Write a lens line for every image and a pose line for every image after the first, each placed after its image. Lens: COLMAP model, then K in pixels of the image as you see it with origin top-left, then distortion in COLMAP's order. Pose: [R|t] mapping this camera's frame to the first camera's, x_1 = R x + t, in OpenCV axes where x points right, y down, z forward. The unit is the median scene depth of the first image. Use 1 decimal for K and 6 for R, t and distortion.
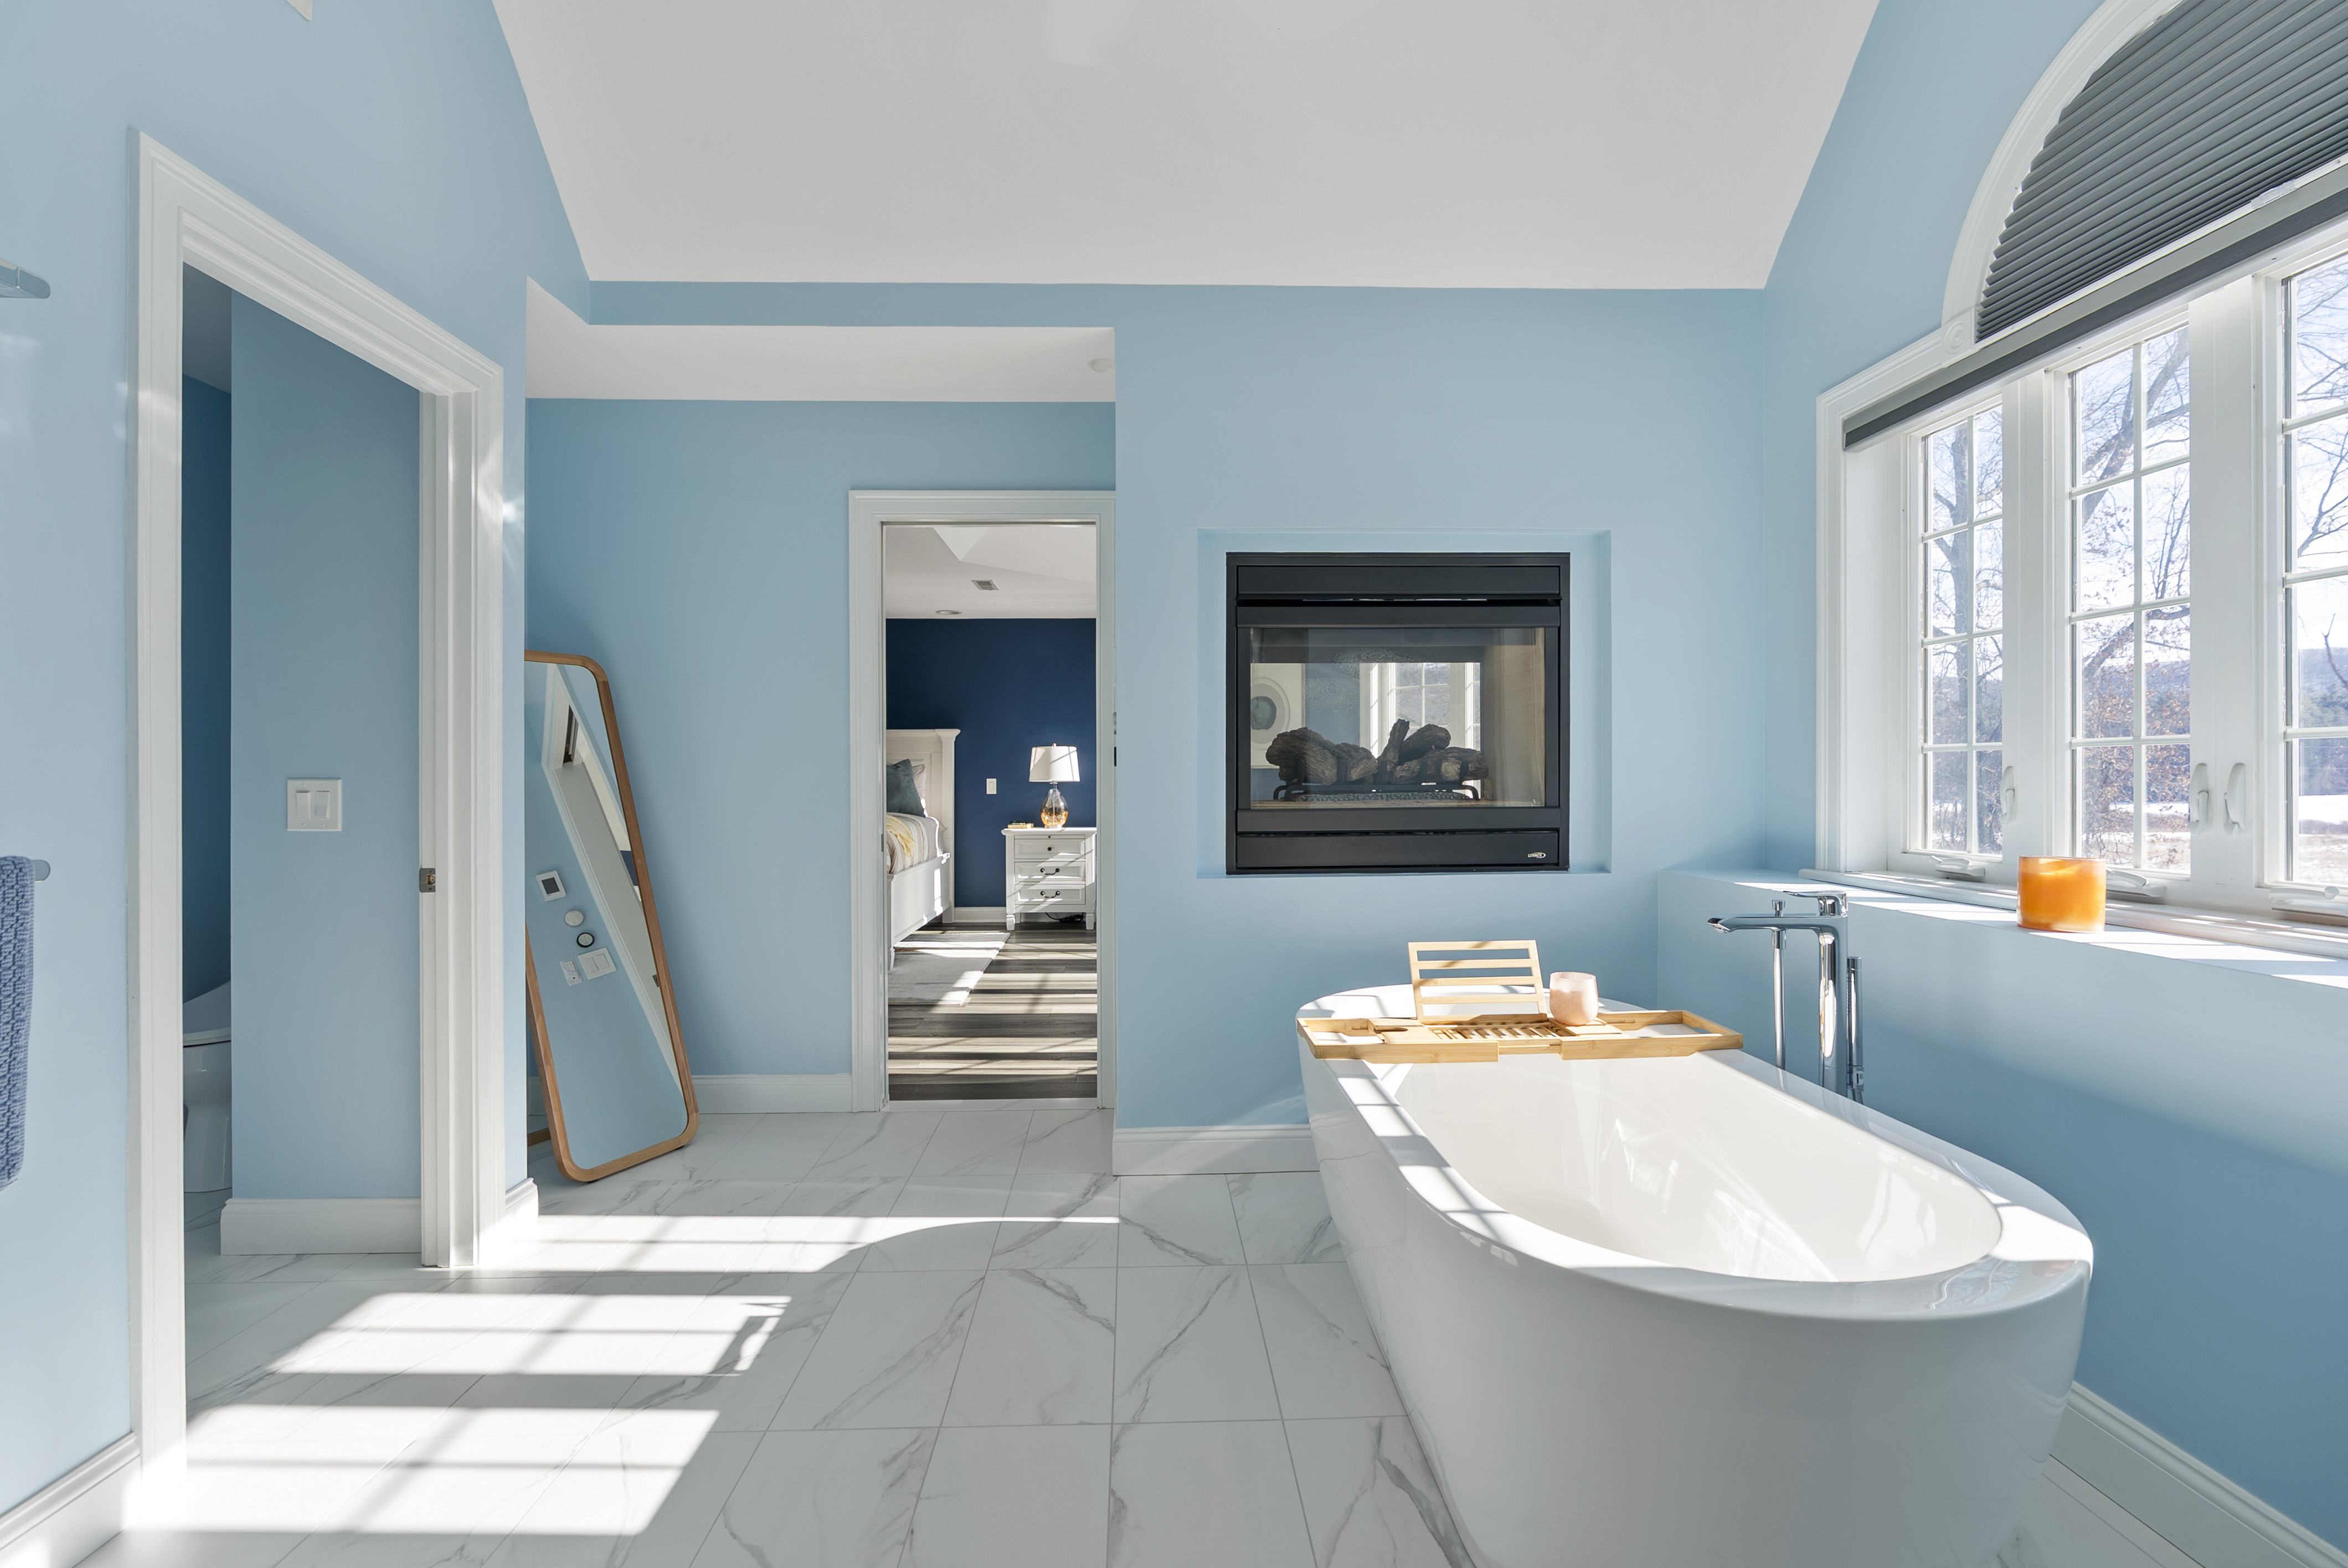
lens RADIAL K [[1077.1, 0, 1163.8], [0, 1077.1, 777.4], [0, 0, 1]] dist [-0.000508, -0.000156]
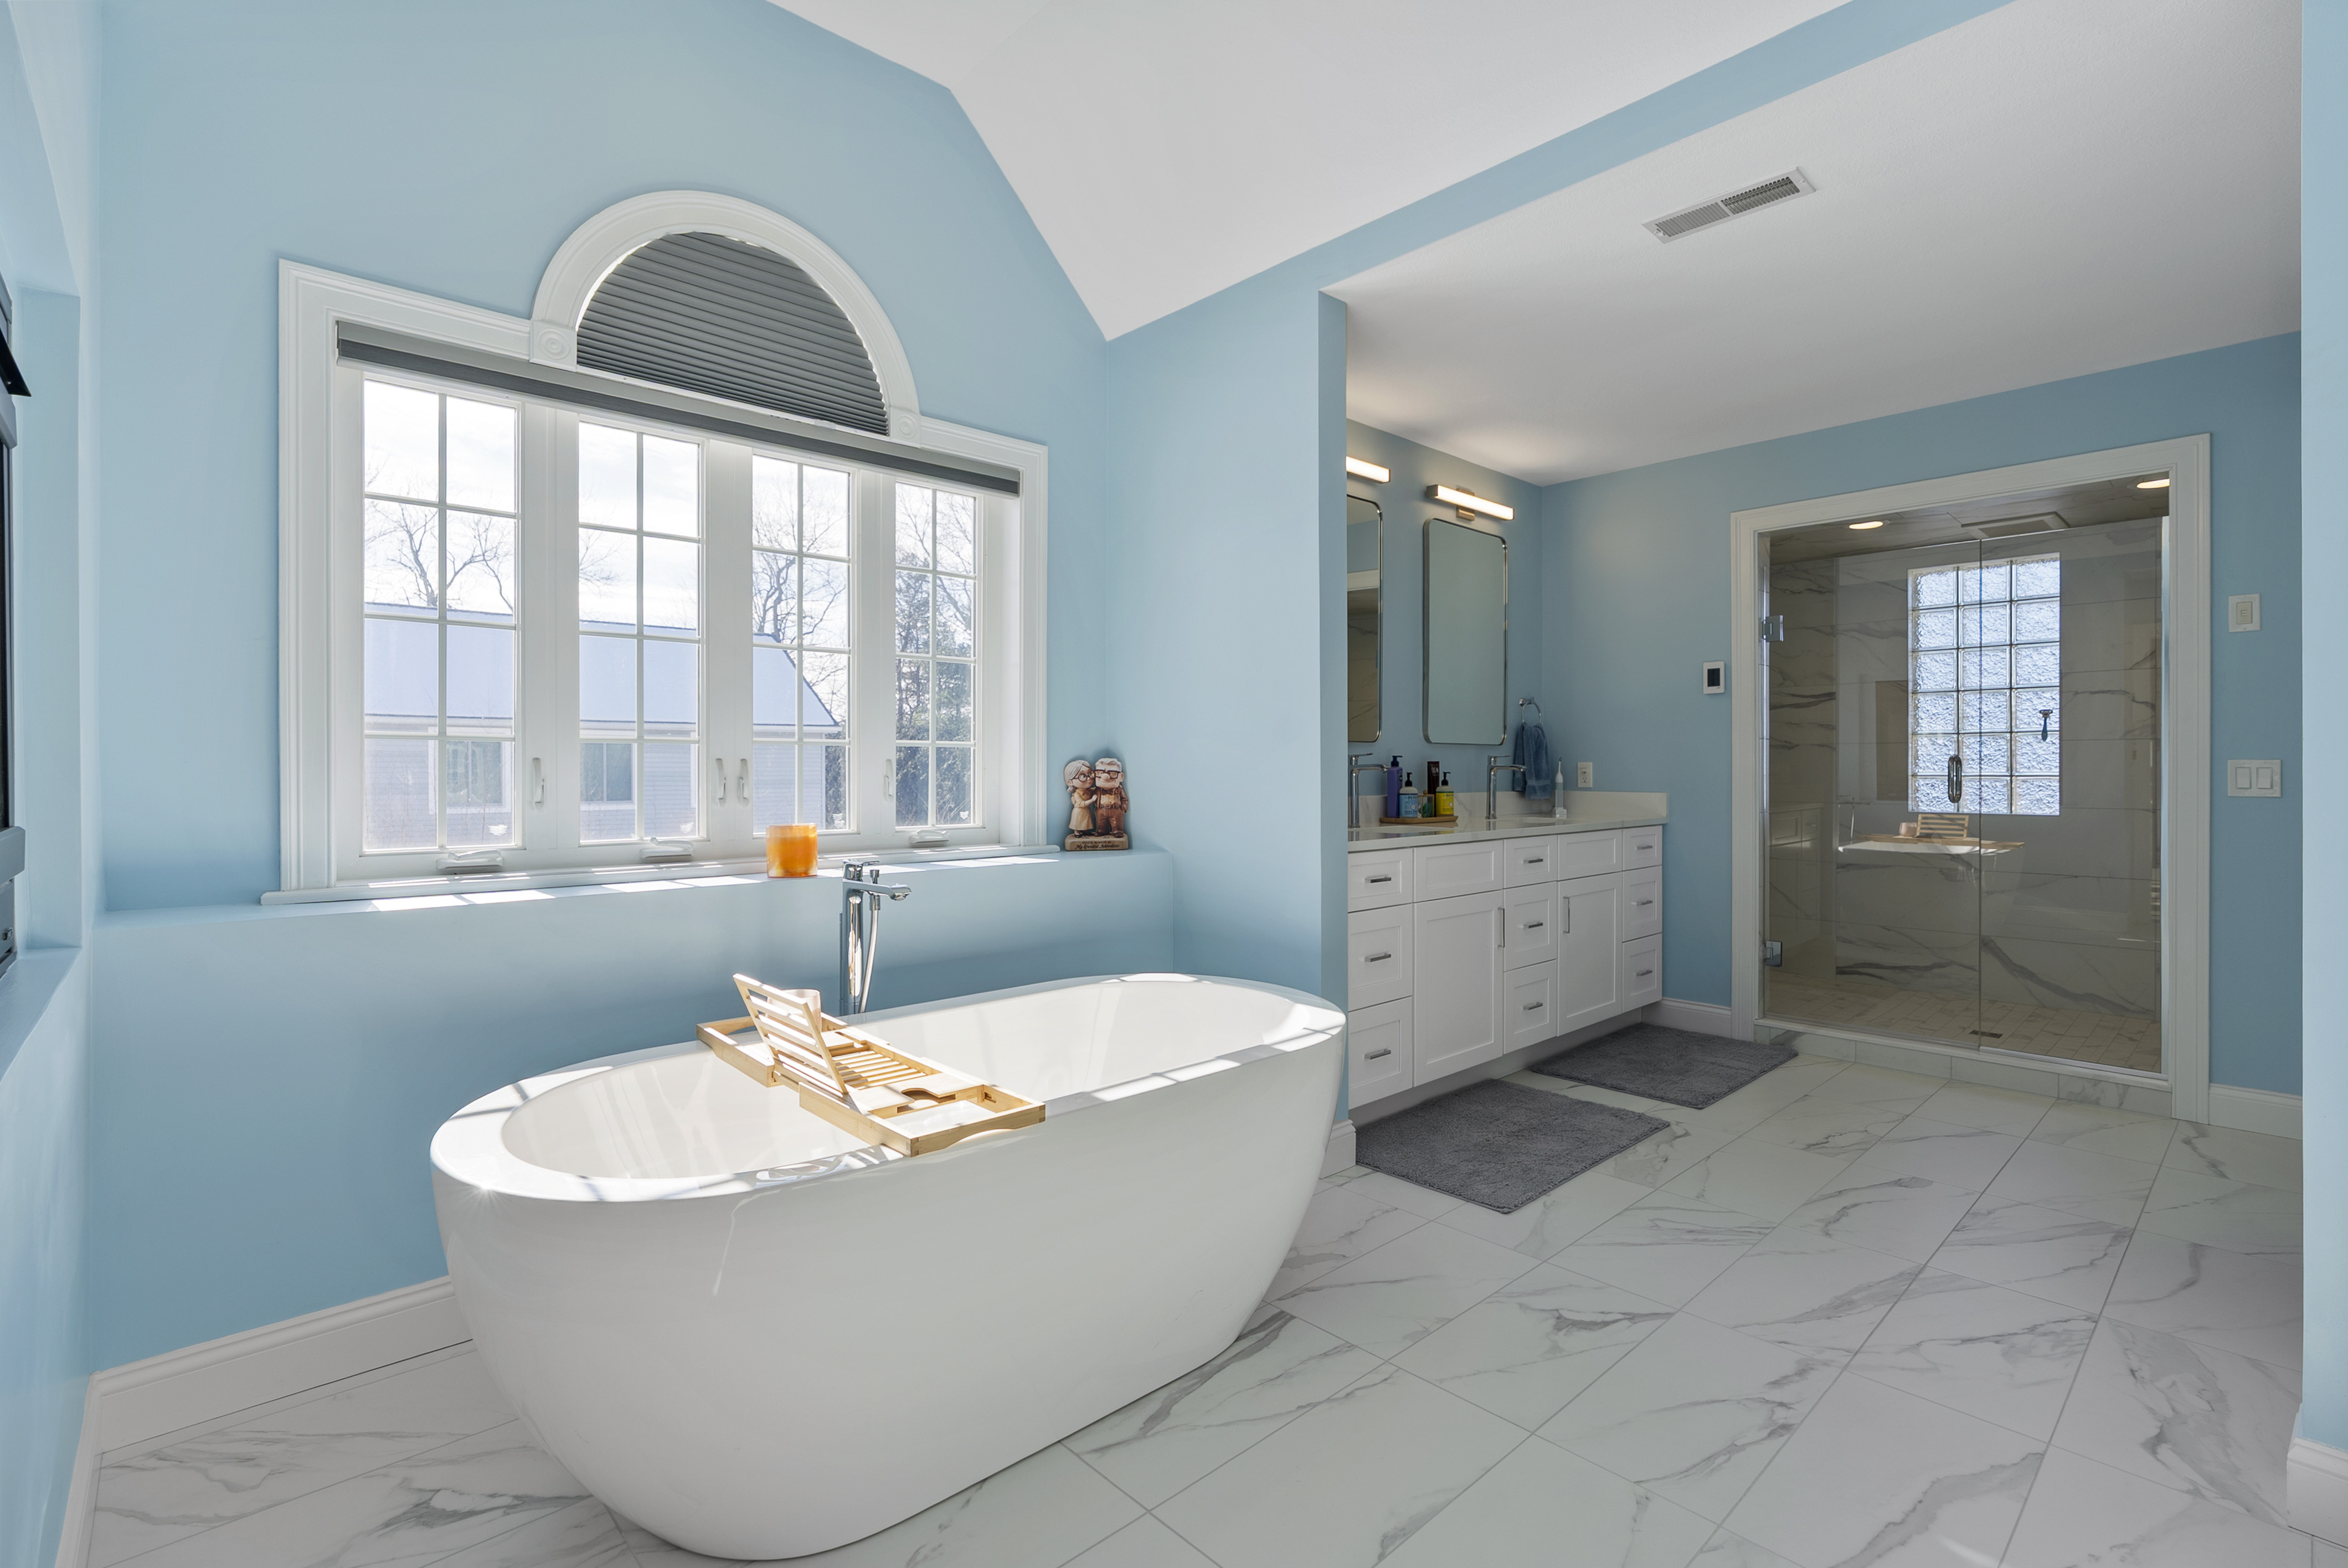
lens RADIAL K [[1077.1, 0, 1176.9], [0, 1077.1, 778.9], [0, 0, 1]] dist [-0.000508, -0.000156]
pose [[-0.661458, -0.002206, 0.749979, -0.602354], [0.002471, 0.999984, 0.005120, 0.008571], [-0.749978, 0.005240, -0.661442, 1.702104]]
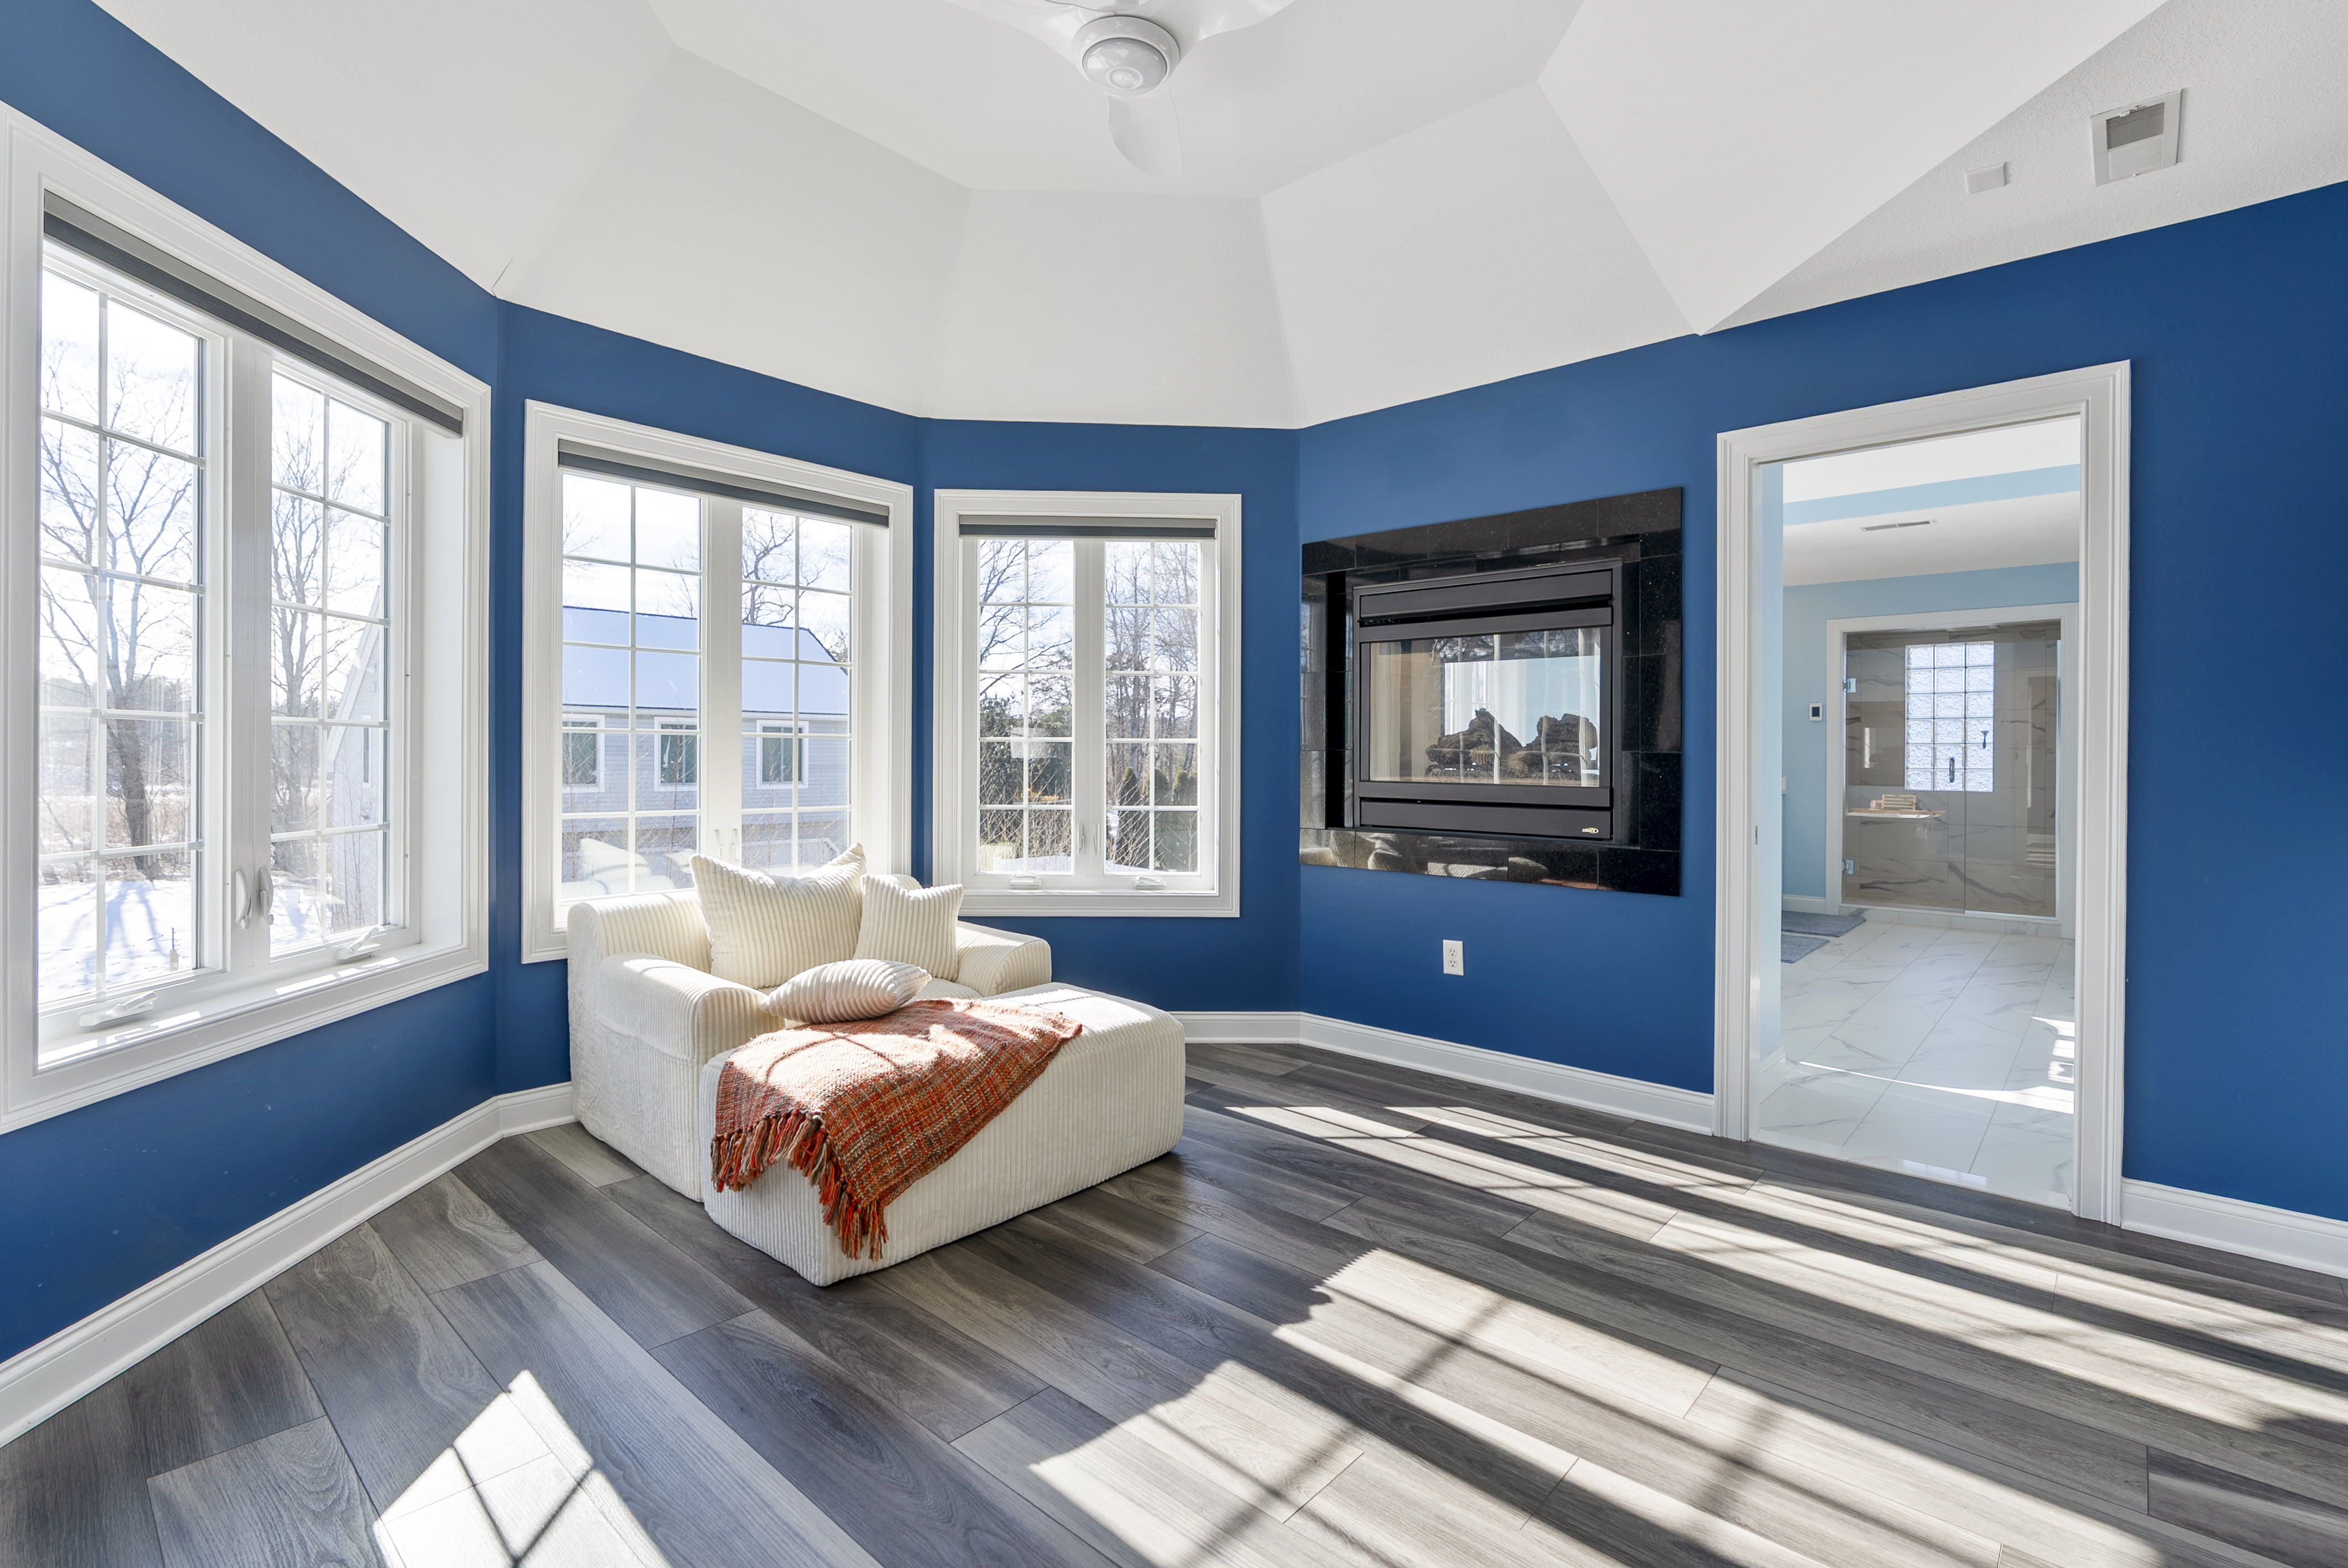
lens RADIAL K [[1077.1, 0, 1168.6], [0, 1077.1, 771.7], [0, 0, 1]] dist [-0.000508, -0.000156]
pose [[-0.722090, -0.005546, 0.691777, -0.613857], [-0.002124, 0.999981, 0.005799, 0.009131], [-0.691796, 0.002718, -0.722088, 2.003069]]
